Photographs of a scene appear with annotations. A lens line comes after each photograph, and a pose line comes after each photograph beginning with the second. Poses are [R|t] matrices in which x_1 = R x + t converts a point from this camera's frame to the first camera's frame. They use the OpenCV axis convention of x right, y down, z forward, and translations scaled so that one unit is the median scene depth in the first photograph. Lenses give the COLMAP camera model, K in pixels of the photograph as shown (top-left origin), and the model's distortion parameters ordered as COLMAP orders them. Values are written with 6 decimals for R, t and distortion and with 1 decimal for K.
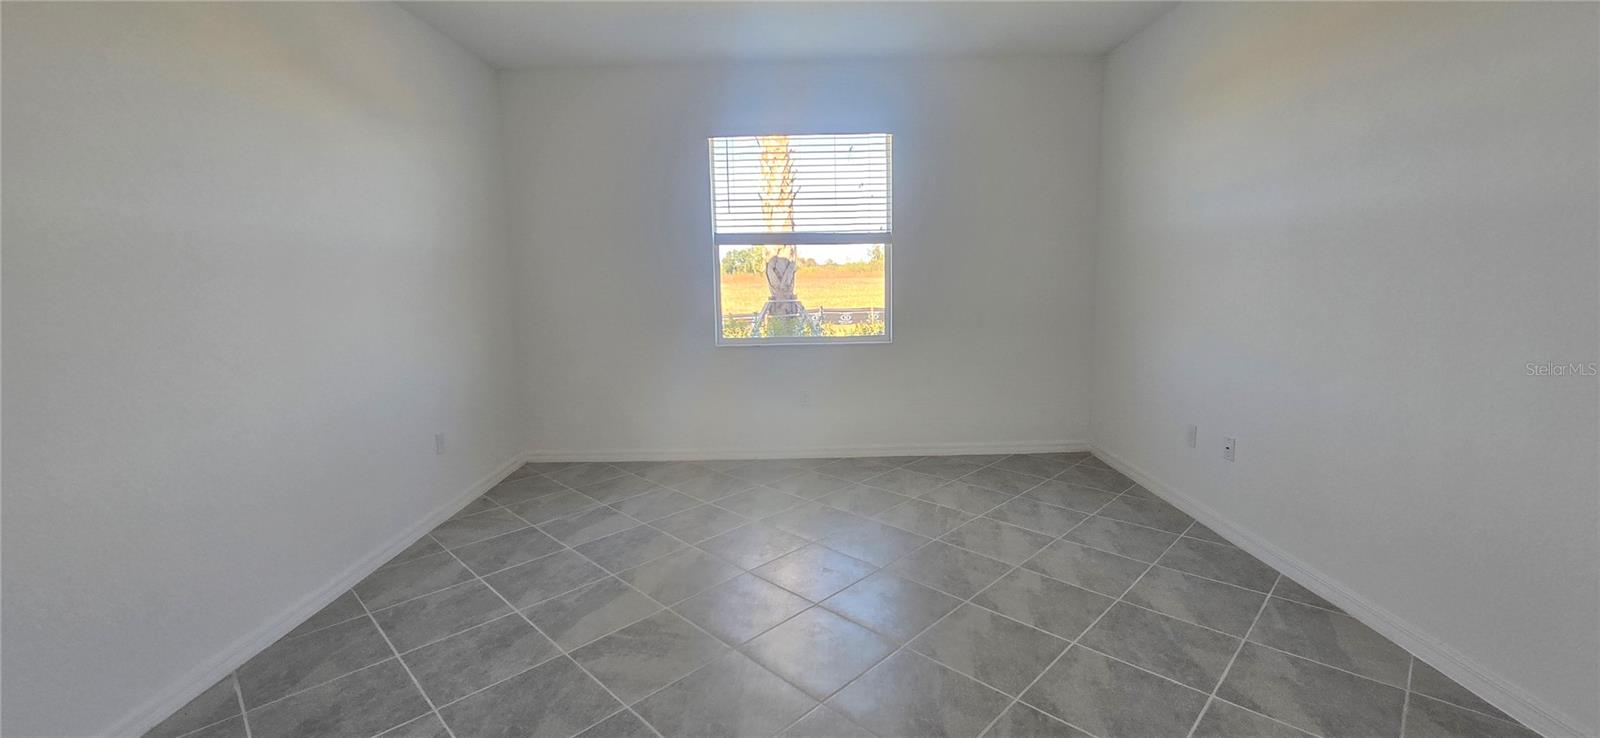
lens RADIAL K [[654.7, 0, 795.7], [0, 654.7, 350.1], [0, 0, 1]] dist [-0.001401, -0.000317]
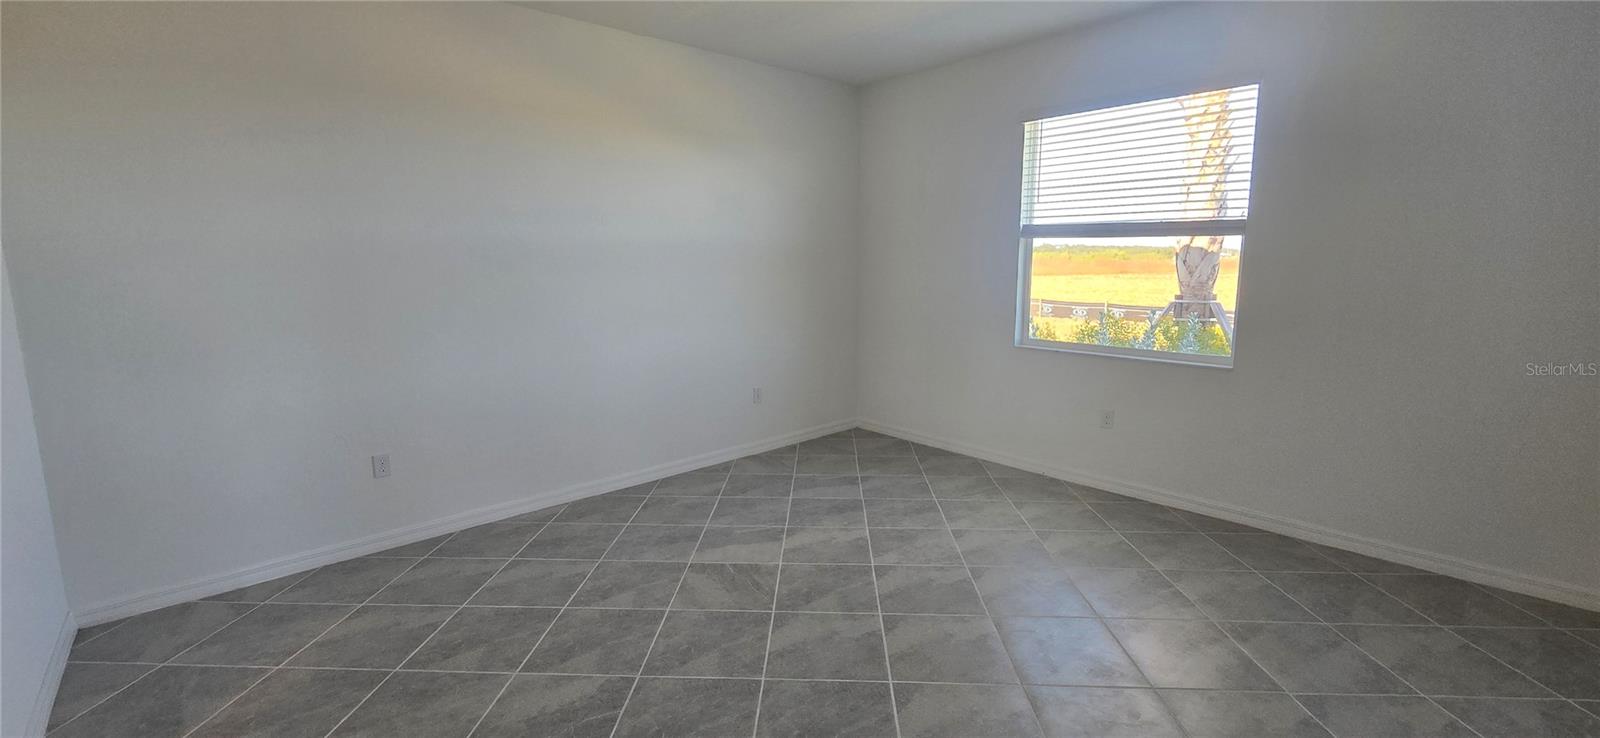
lens RADIAL K [[654.7, 0, 795.7], [0, 654.7, 350.1], [0, 0, 1]] dist [-0.001401, -0.000317]
pose [[0.672226, 0.117466, -0.730968, 0.367472], [-0.095860, 0.992831, 0.071391, -0.038187], [0.734114, 0.022080, 0.678667, 0.135349]]
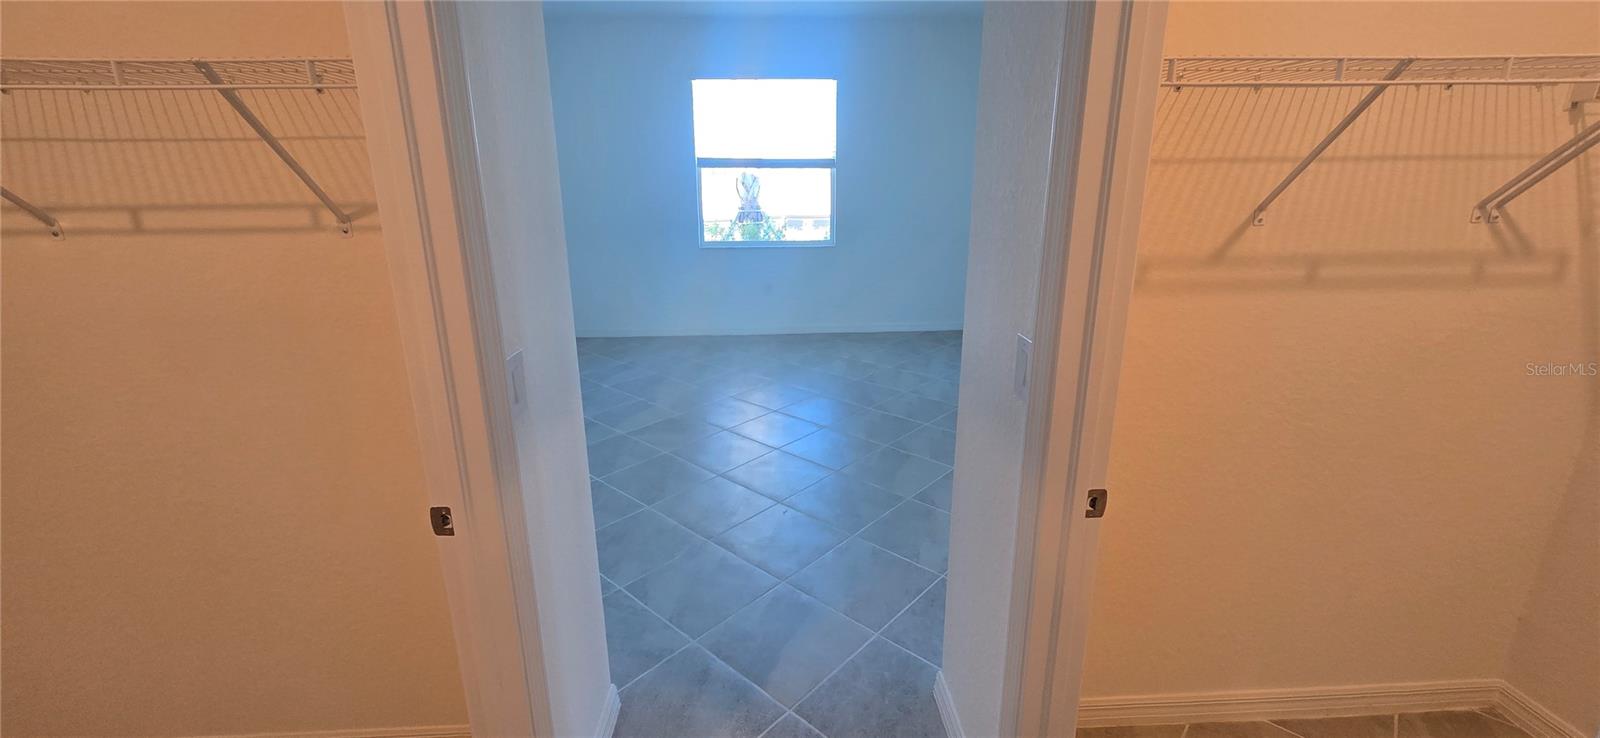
lens RADIAL K [[654.7, 0, 795.7], [0, 654.7, 350.1], [0, 0, 1]] dist [-0.001401, -0.000317]
pose [[0.998493, -0.000081, 0.054878, -0.003531], [-0.007769, 0.989721, 0.142800, 0.008382], [-0.054325, -0.143011, 0.988229, -0.330736]]
